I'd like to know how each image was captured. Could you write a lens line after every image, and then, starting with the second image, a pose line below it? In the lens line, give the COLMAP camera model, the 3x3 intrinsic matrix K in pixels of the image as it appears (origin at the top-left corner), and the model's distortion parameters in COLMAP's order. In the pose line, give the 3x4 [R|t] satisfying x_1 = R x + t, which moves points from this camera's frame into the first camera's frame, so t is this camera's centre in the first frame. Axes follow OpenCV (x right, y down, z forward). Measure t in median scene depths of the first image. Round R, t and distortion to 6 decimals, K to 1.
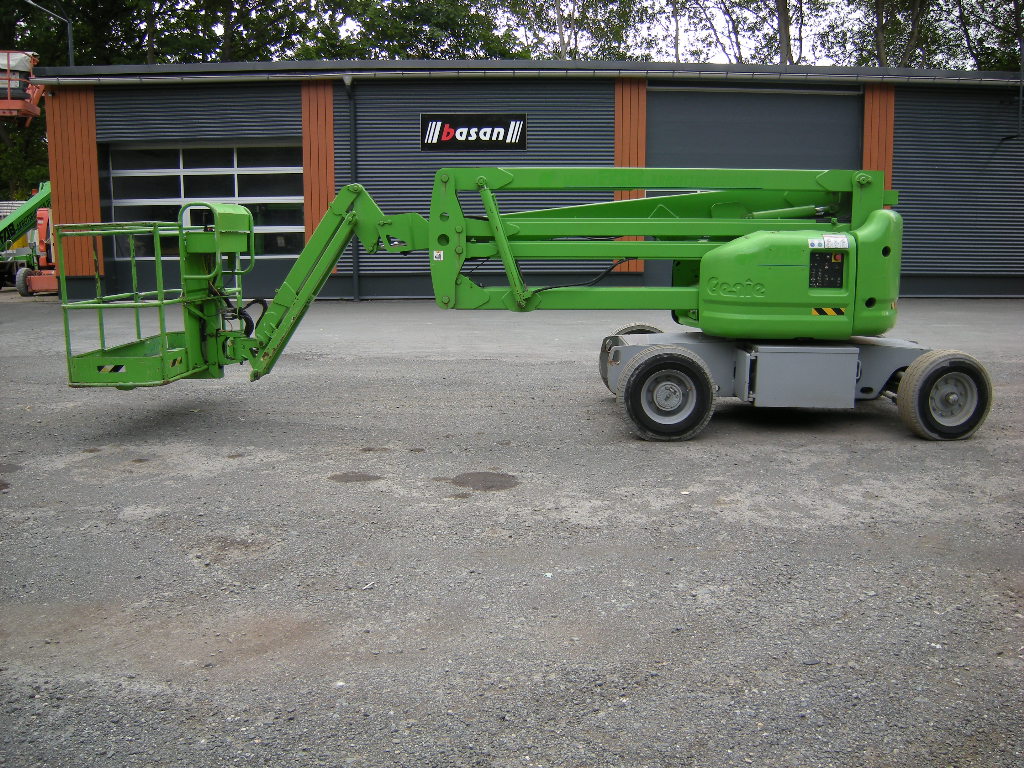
lens RADIAL K [[849.7, 0, 512.0], [0, 849.7, 384.0], [0, 0, 1]] dist [-0.118652, 0.055650]
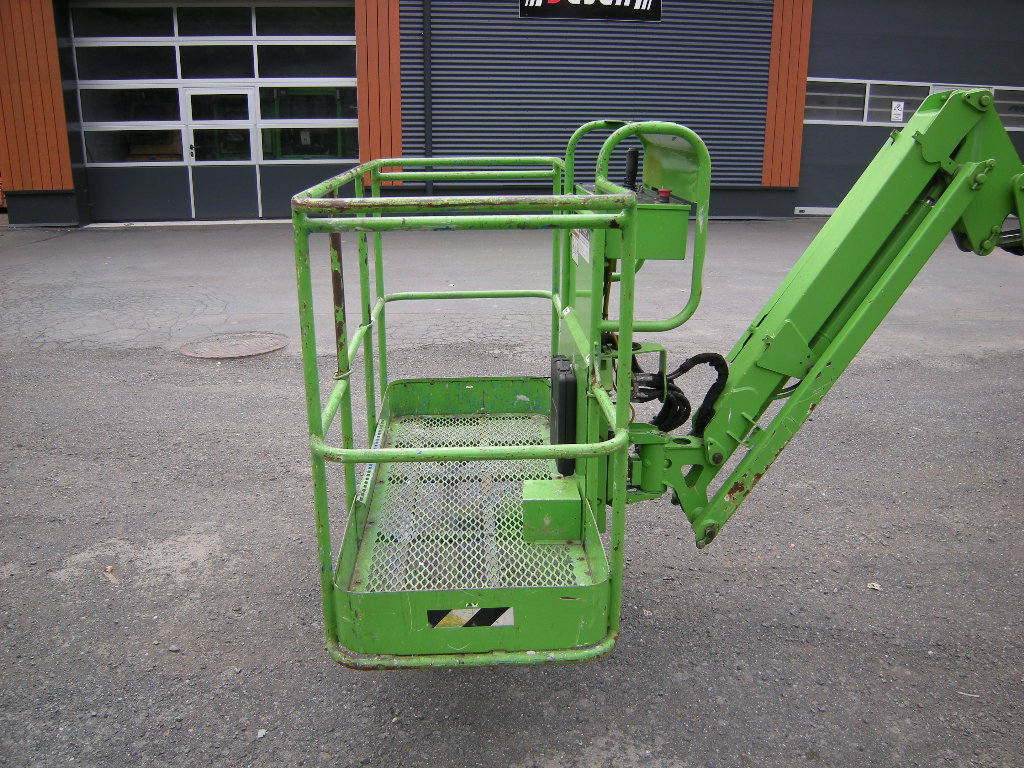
lens RADIAL K [[849.7, 0, 512.0], [0, 849.7, 384.0], [0, 0, 1]] dist [-0.118652, 0.055650]
pose [[0.995979, -0.016460, 0.088065, -0.184220], [0.004267, 0.990578, 0.136885, -0.060958], [-0.089489, -0.135958, 0.986665, 0.246152]]
